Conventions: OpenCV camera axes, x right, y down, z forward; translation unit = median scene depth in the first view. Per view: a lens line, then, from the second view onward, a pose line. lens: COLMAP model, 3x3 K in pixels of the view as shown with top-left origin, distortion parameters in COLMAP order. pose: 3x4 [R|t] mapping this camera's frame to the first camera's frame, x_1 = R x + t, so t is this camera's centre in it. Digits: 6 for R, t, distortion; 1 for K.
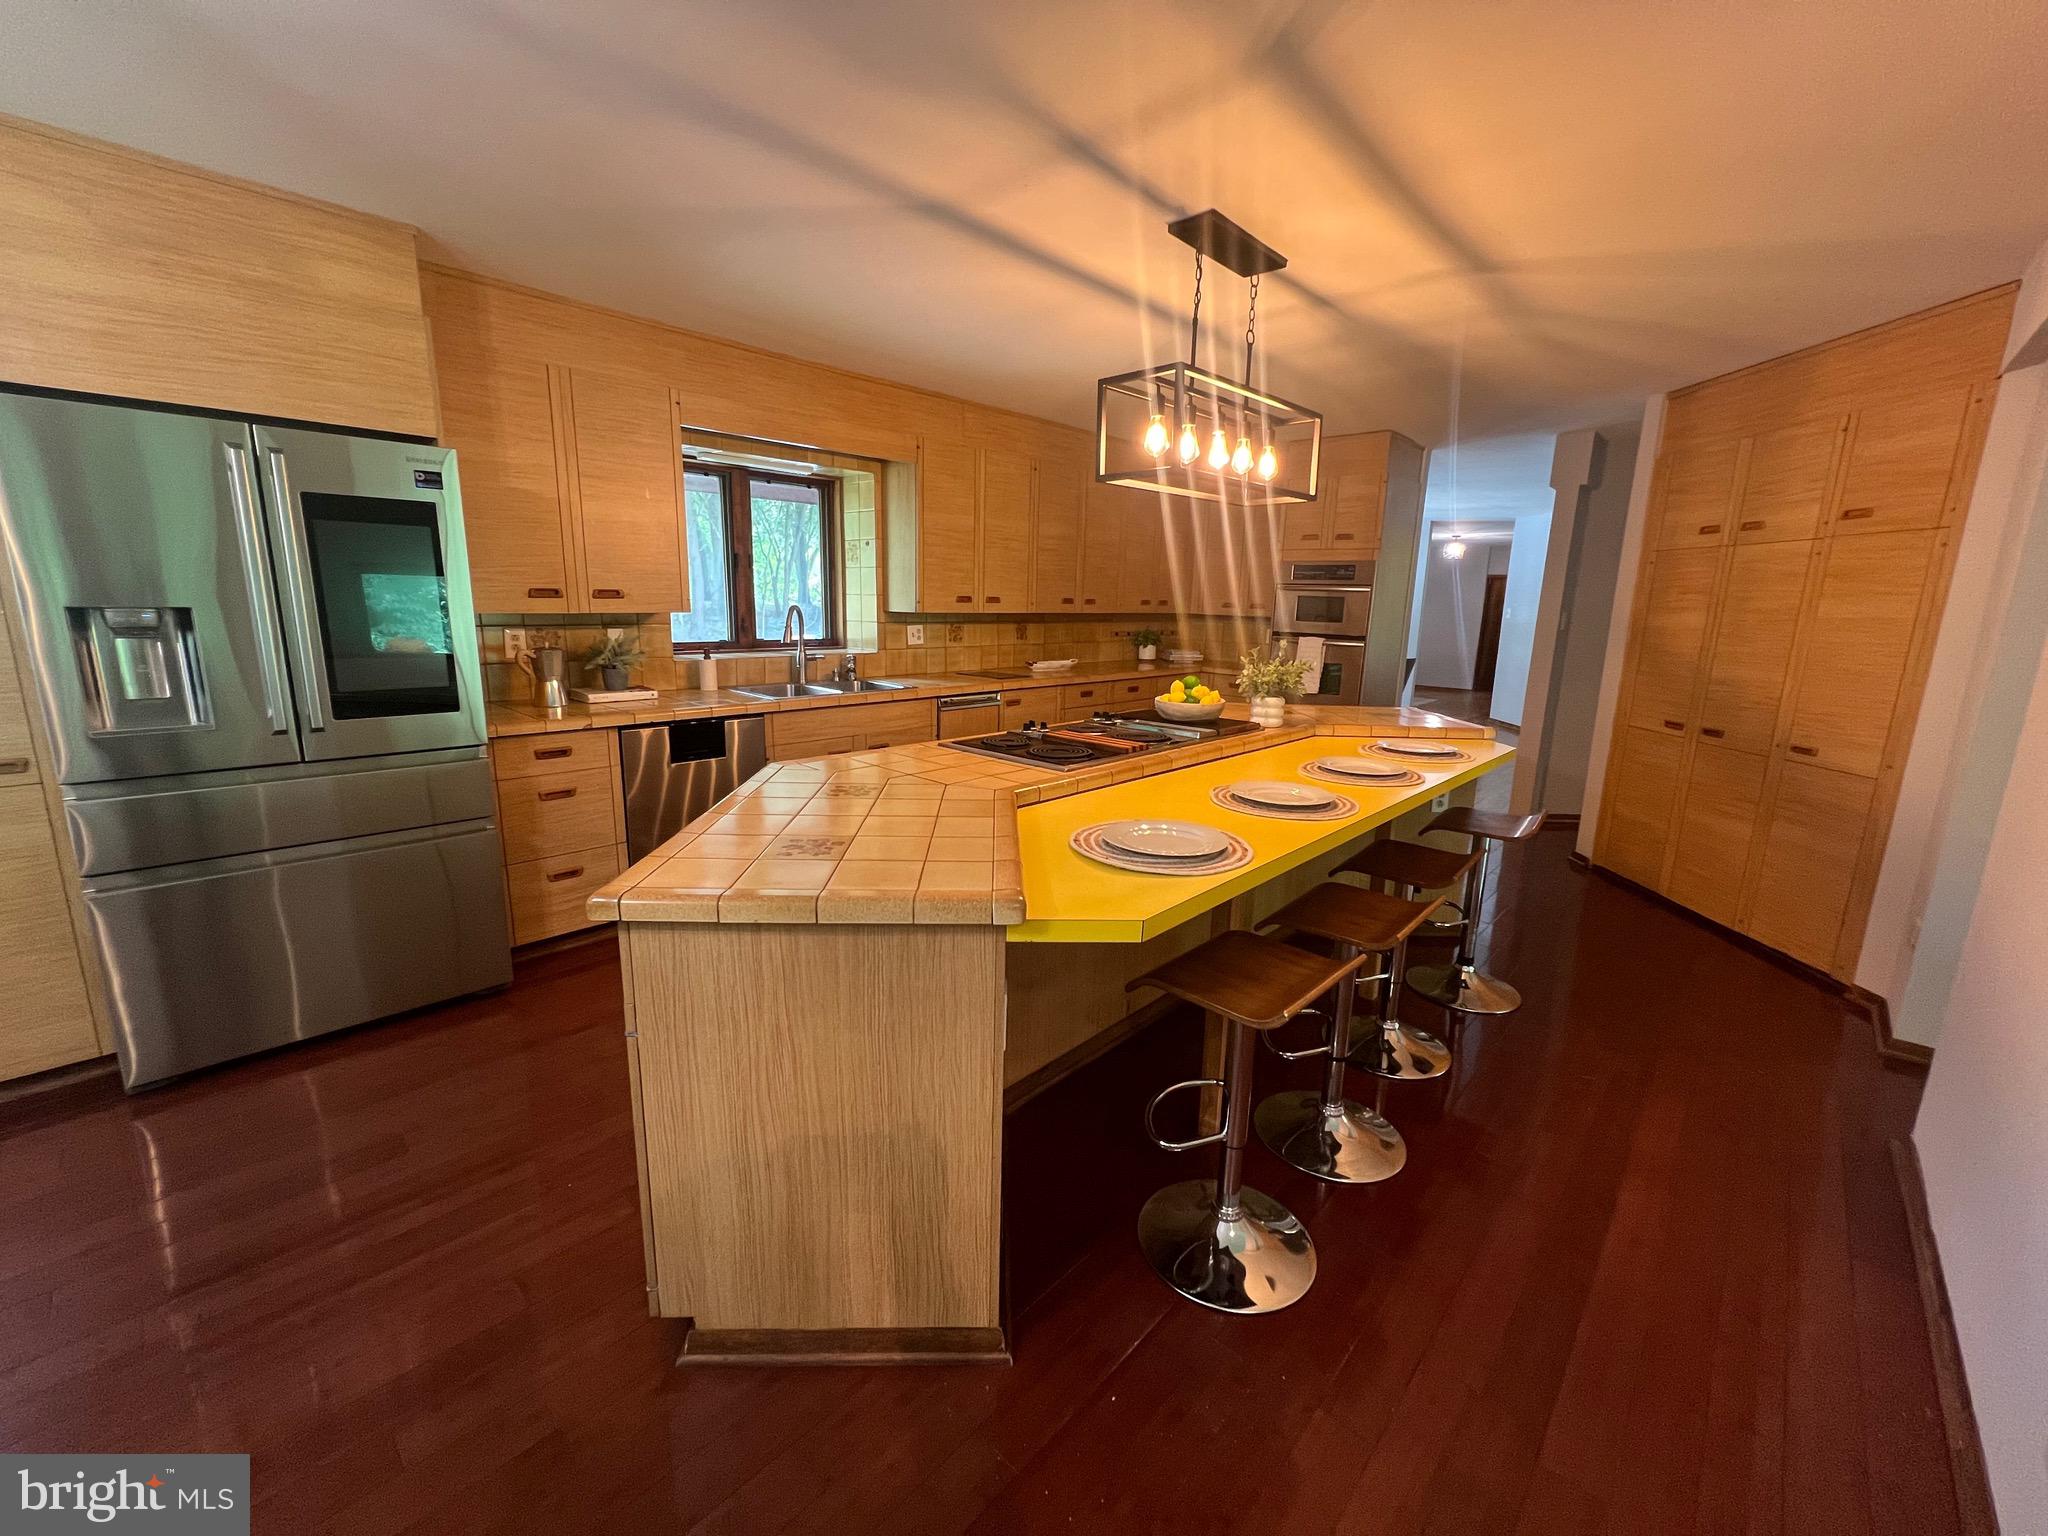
lens RADIAL K [[813.3, 0, 1032.8], [0, 813.3, 756.6], [0, 0, 1]] dist [0.000749, 0.000115]
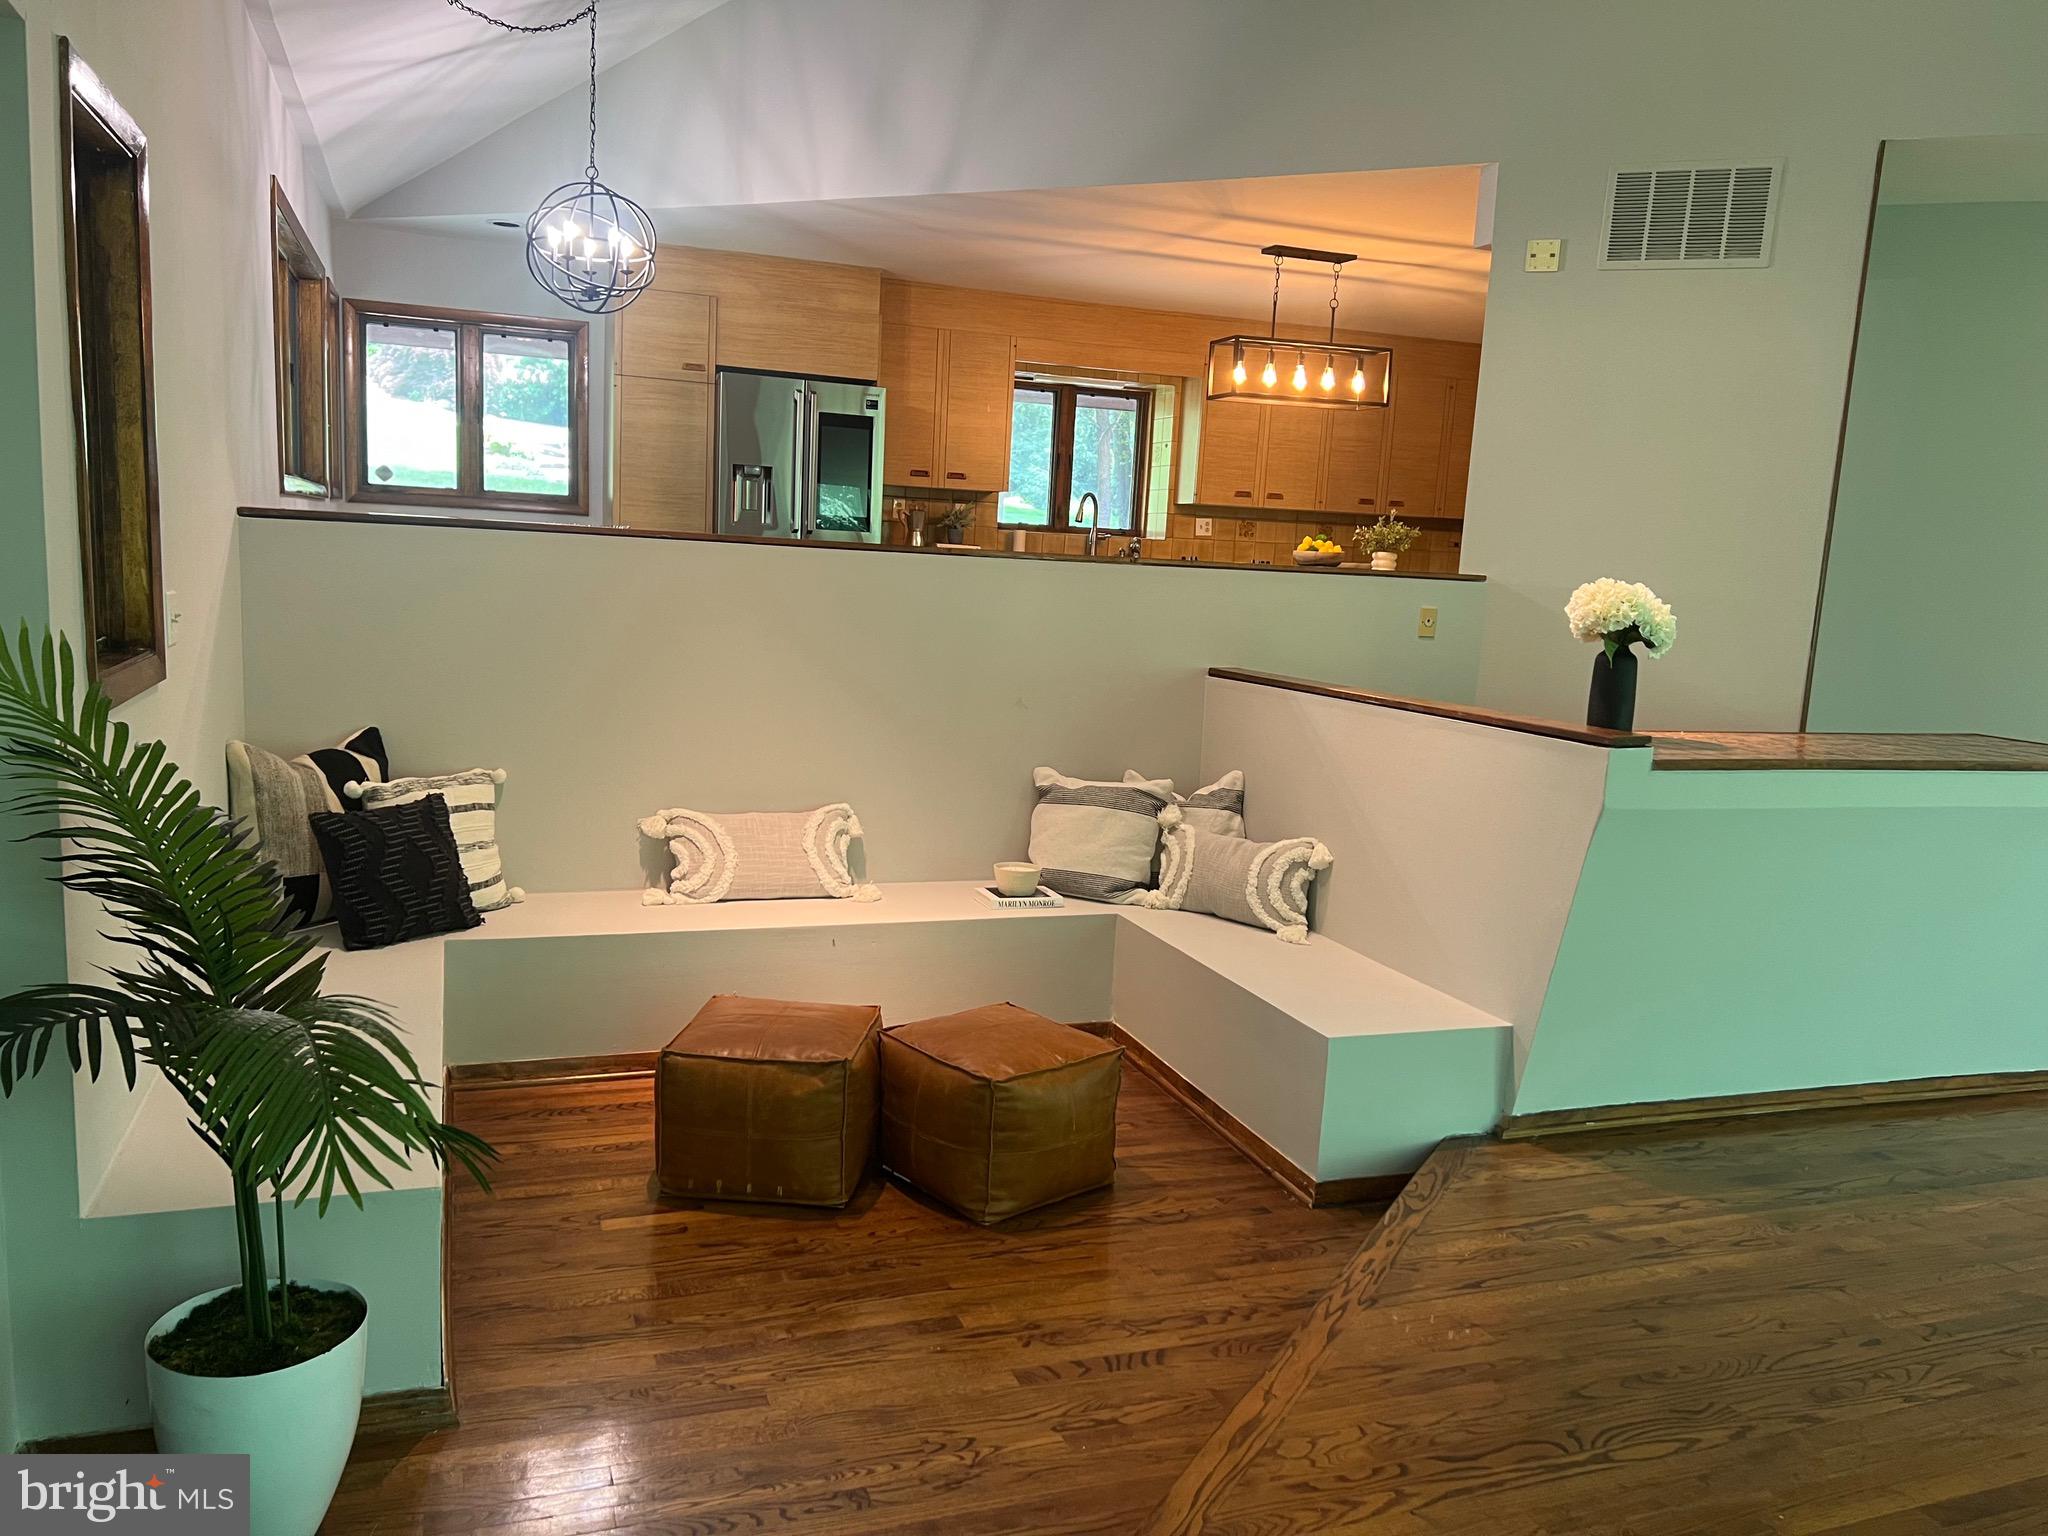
lens RADIAL K [[1548.9, 0, 1024.0], [0, 1548.9, 768.0], [0, 0, 1]] dist [0.033418, -0.001786]
pose [[0.892874, 0.087339, -0.441756, 0.823942], [-0.117619, 0.992189, -0.041566, 0.402749], [0.434674, 0.089072, 0.896172, -1.336790]]
